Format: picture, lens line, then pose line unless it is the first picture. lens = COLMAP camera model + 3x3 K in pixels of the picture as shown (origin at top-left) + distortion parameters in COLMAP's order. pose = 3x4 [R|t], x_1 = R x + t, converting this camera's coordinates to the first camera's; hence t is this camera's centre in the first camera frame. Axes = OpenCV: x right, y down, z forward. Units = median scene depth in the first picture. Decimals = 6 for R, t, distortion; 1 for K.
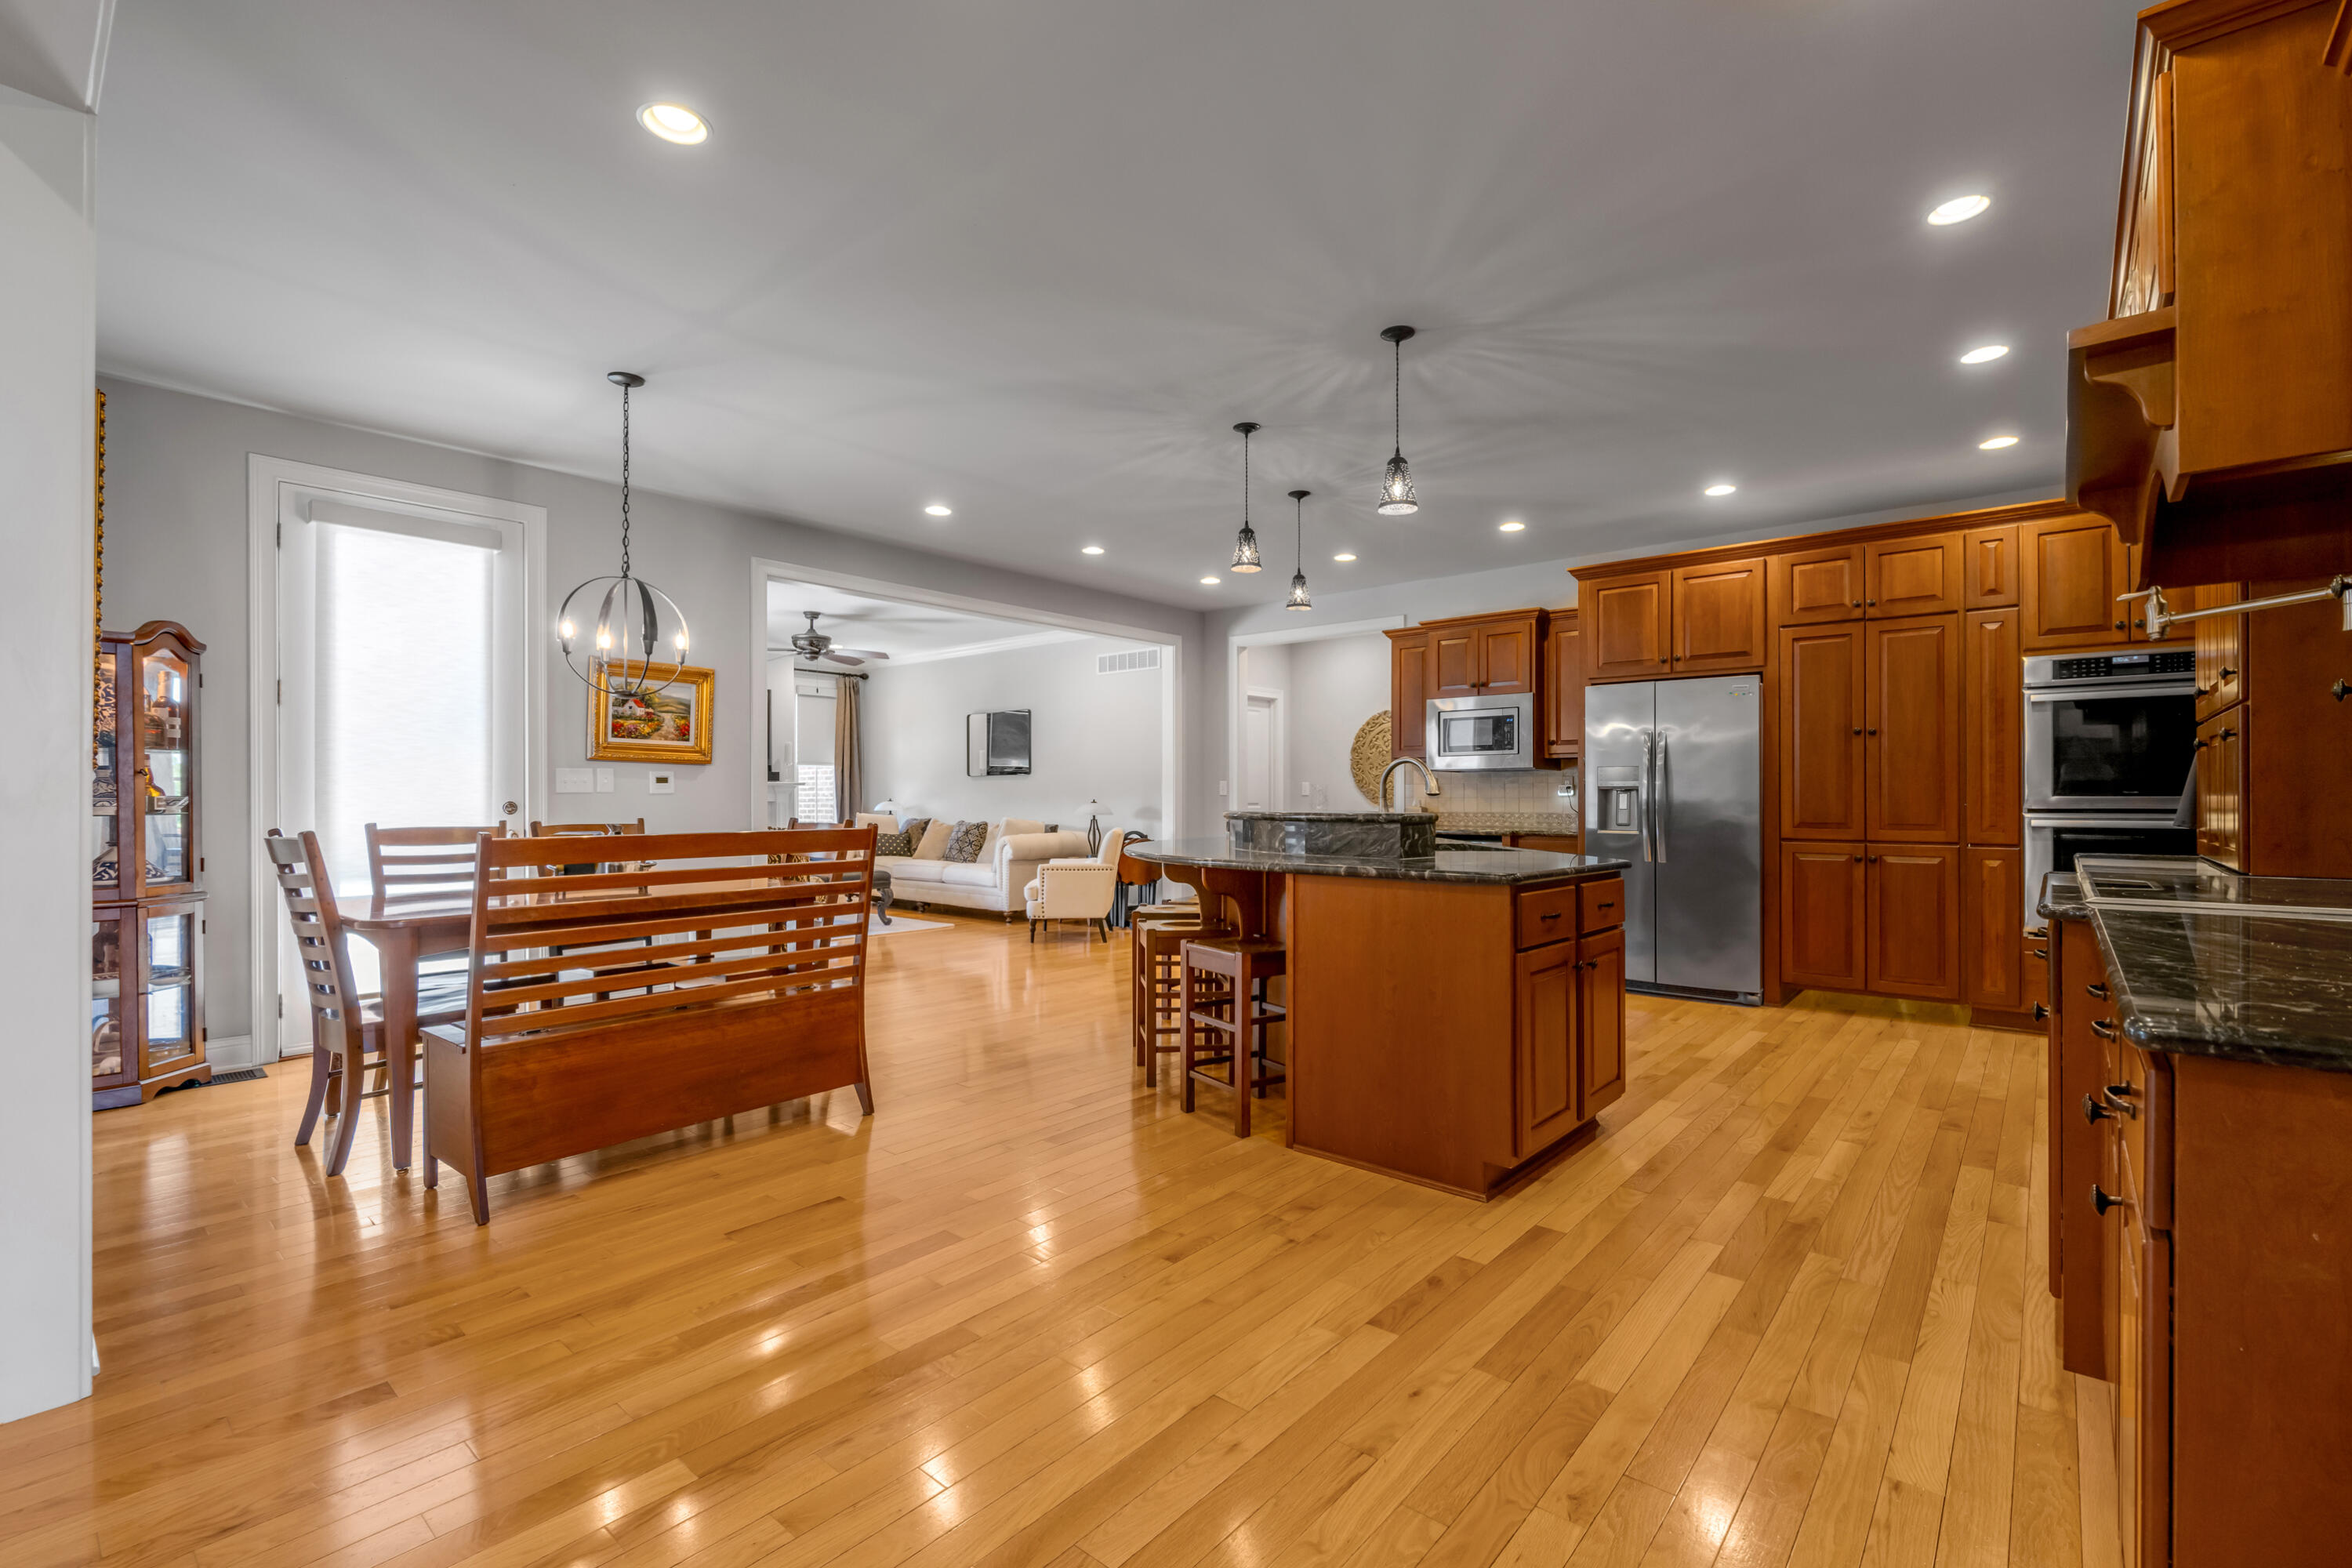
lens RADIAL K [[1017.2, 0, 1176.0], [0, 1017.2, 784.0], [0, 0, 1]] dist [-0.000589, -0.000146]
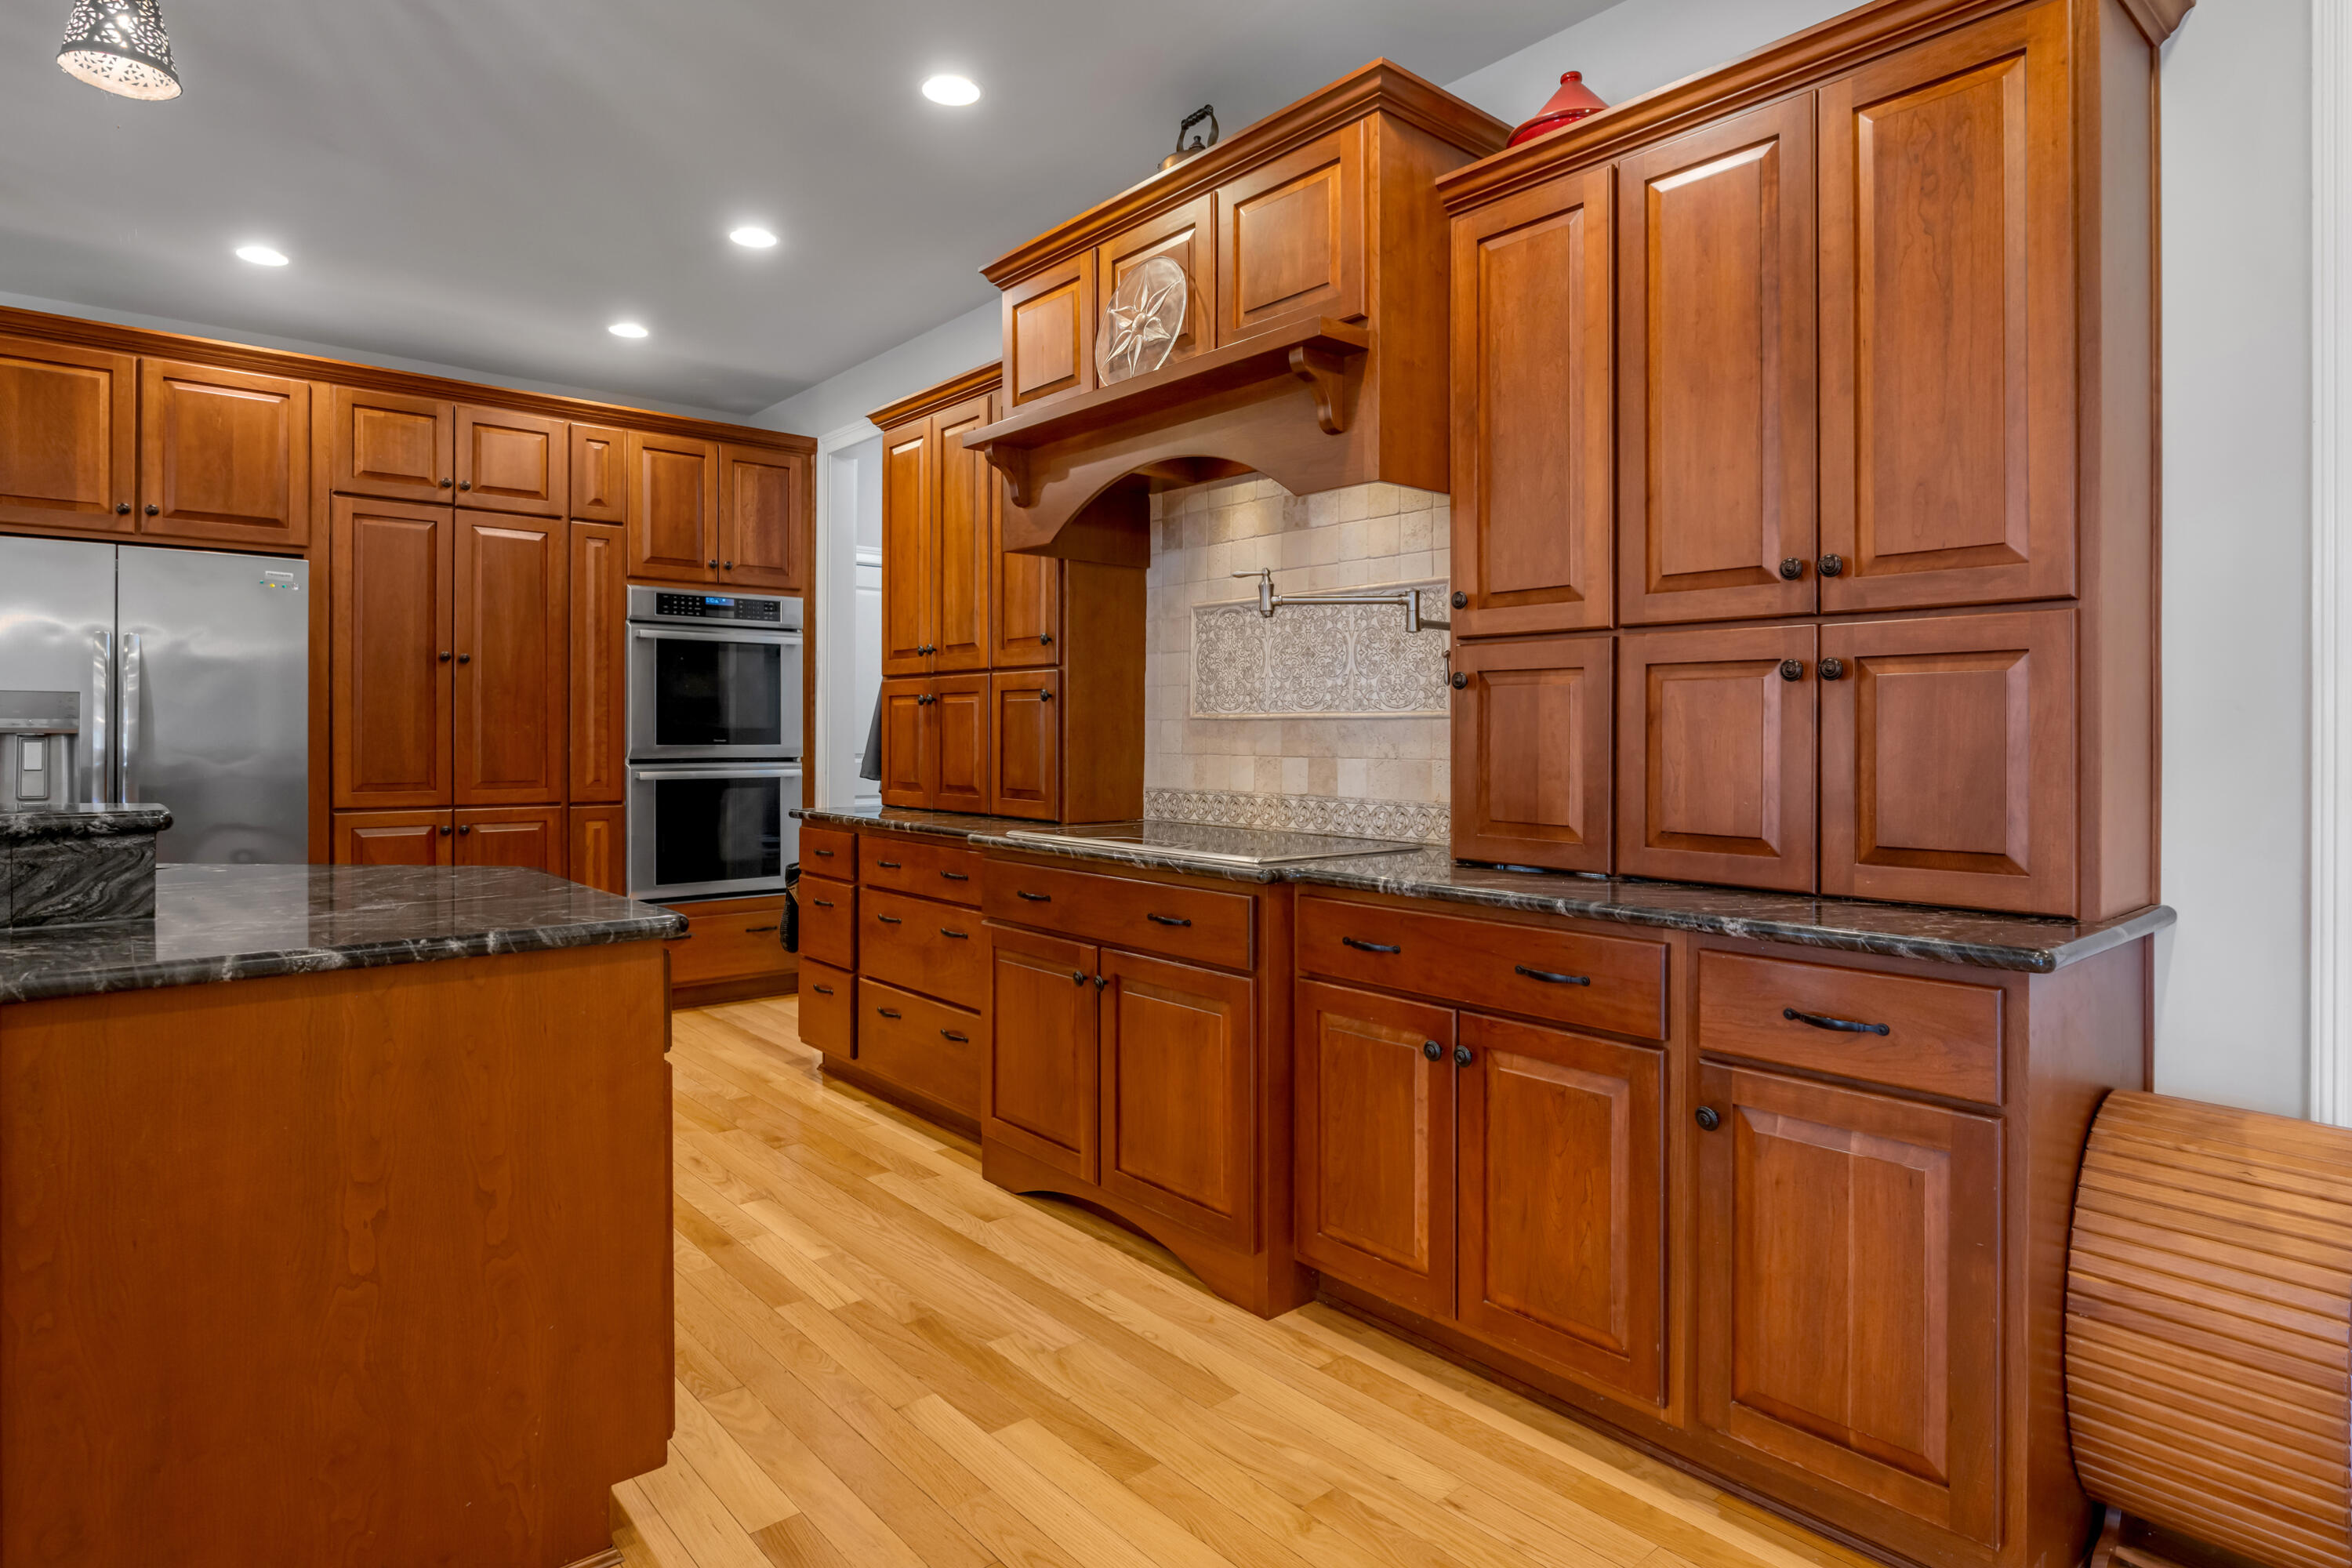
lens RADIAL K [[1270.3, 0, 1180.2], [0, 1270.3, 736.9], [0, 0, 1]] dist [-0.008047, -0.000717]
pose [[0.149897, -0.002218, 0.988699, -0.162942], [-0.016234, 0.999857, 0.004705, -0.007502], [-0.988568, -0.016755, 0.149839, 0.363325]]
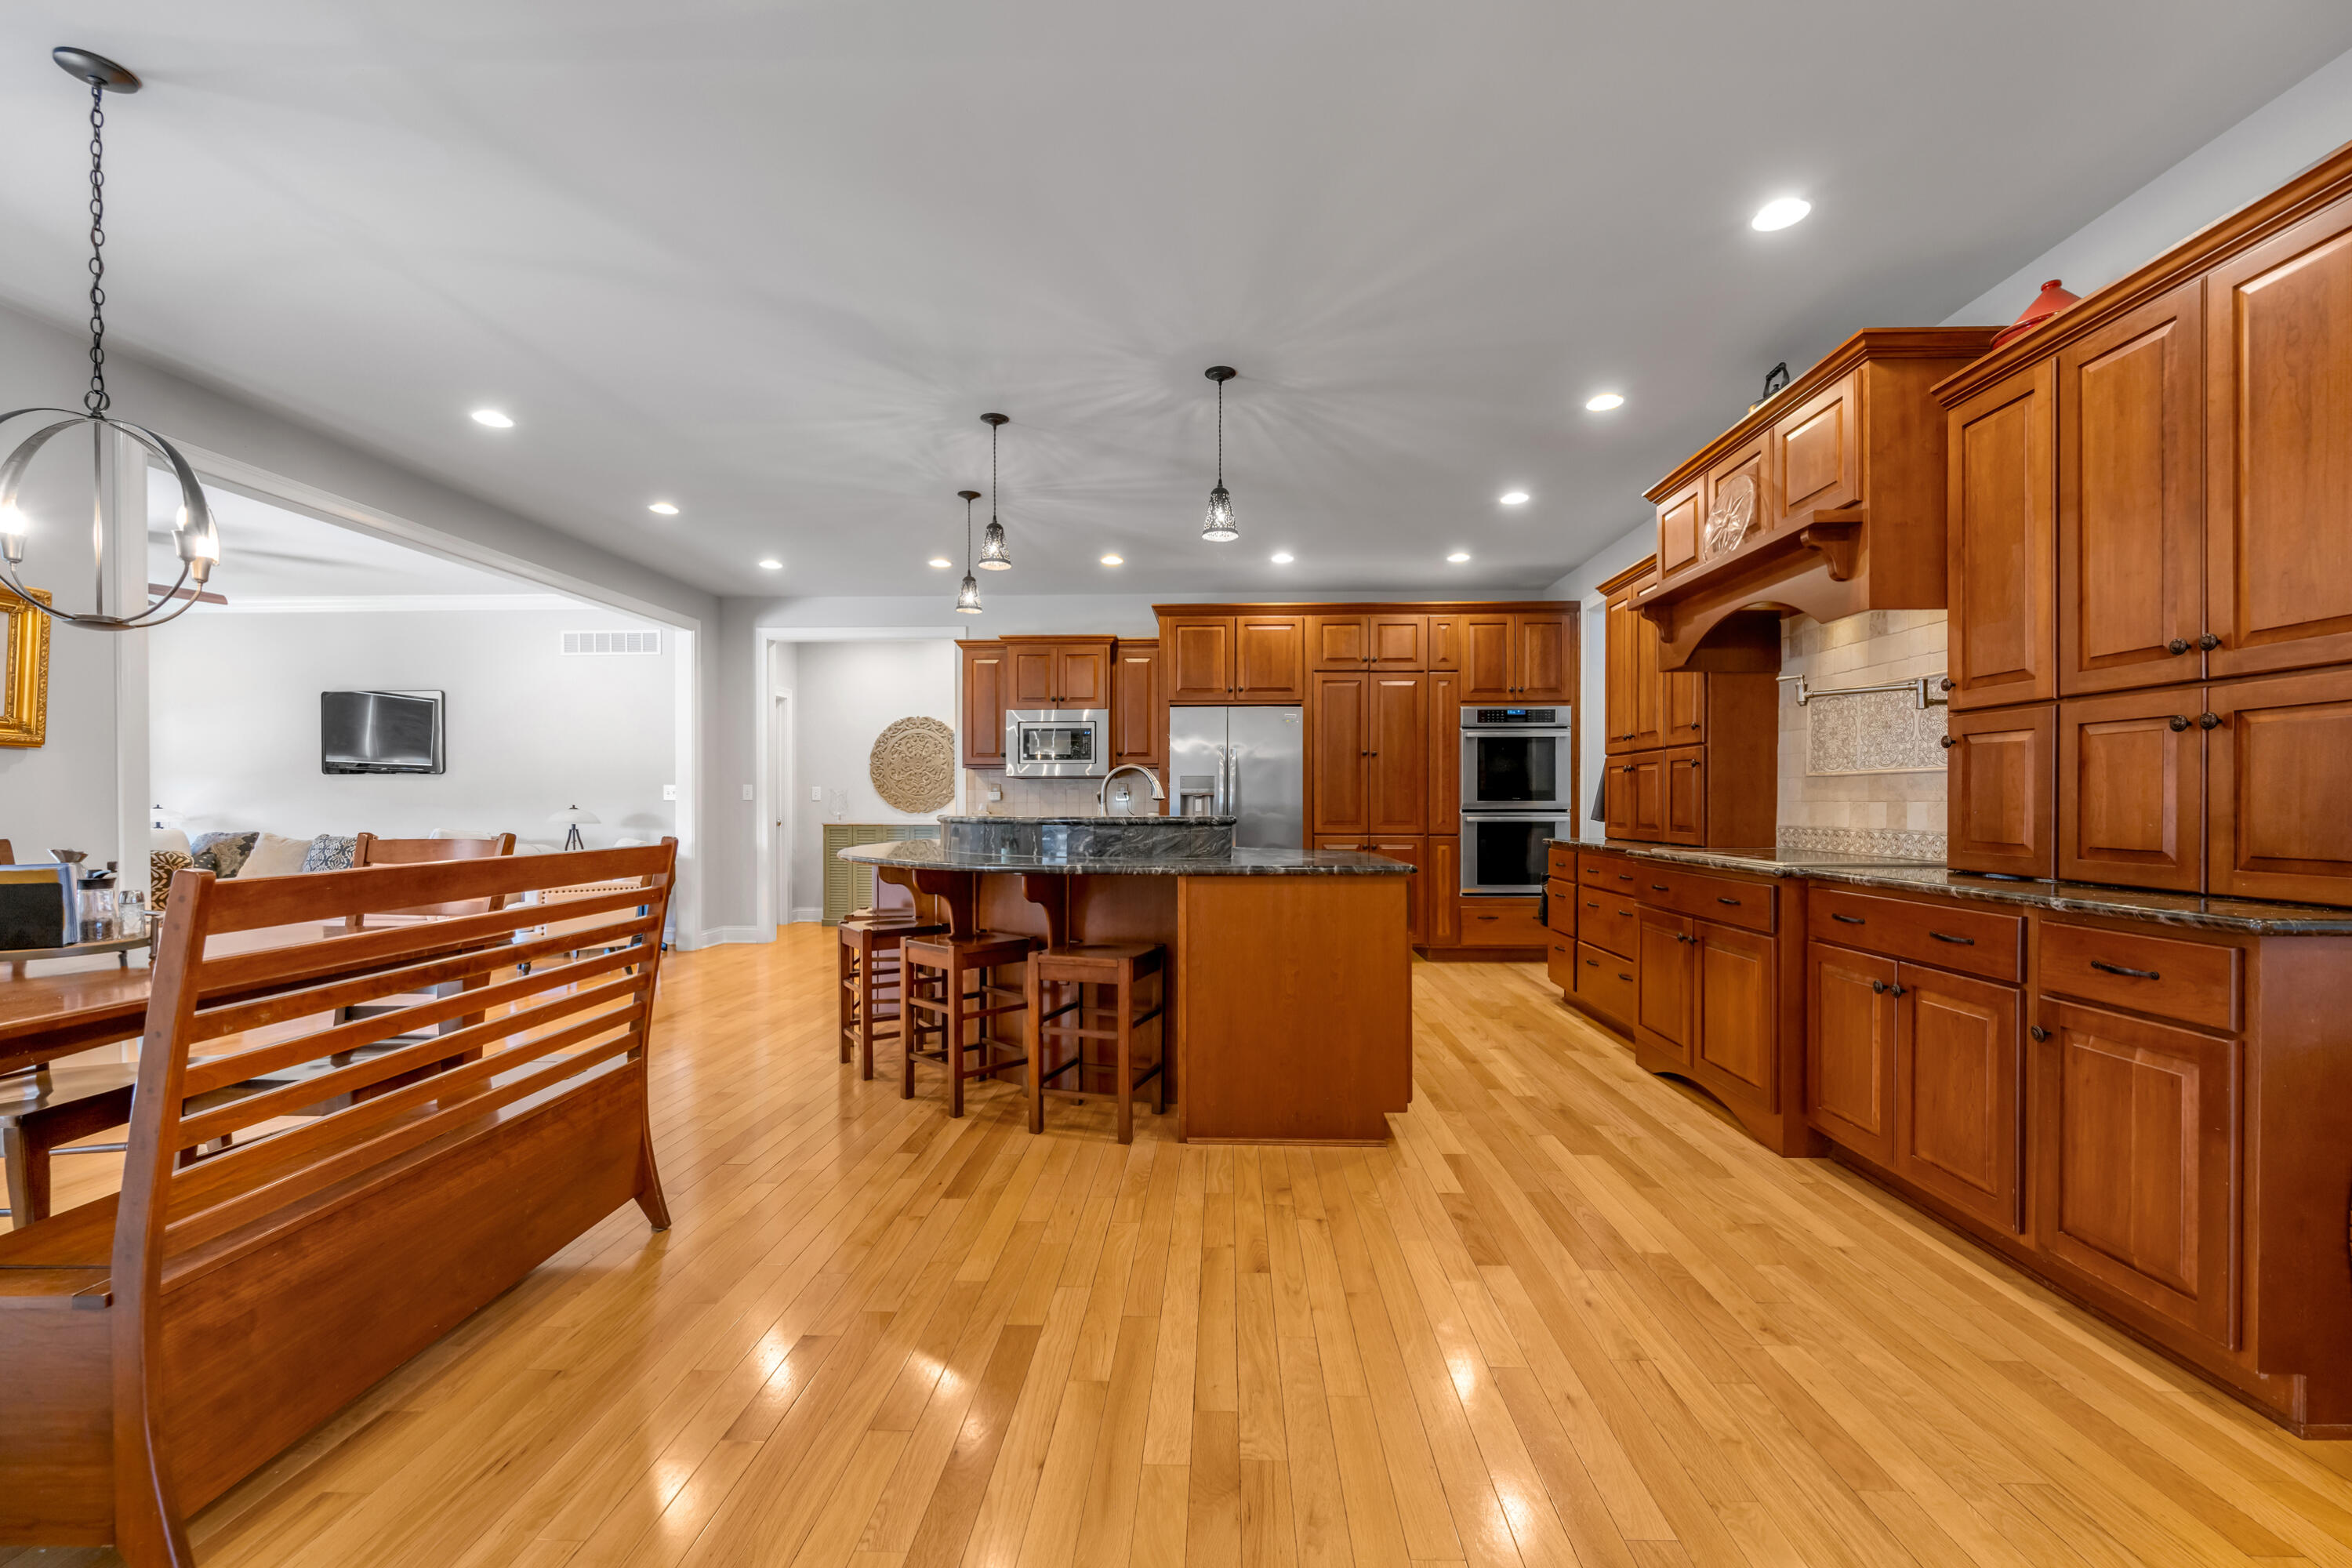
lens RADIAL K [[944.2, 0, 1186.2], [0, 944.2, 800.5], [0, 0, 1]] dist [-0.001295, -0.000158]
pose [[0.786366, 0.000332, 0.617761, -0.316416], [-0.007120, 0.999938, 0.008527, 0.002520], [-0.617720, -0.011104, 0.786320, 0.167181]]
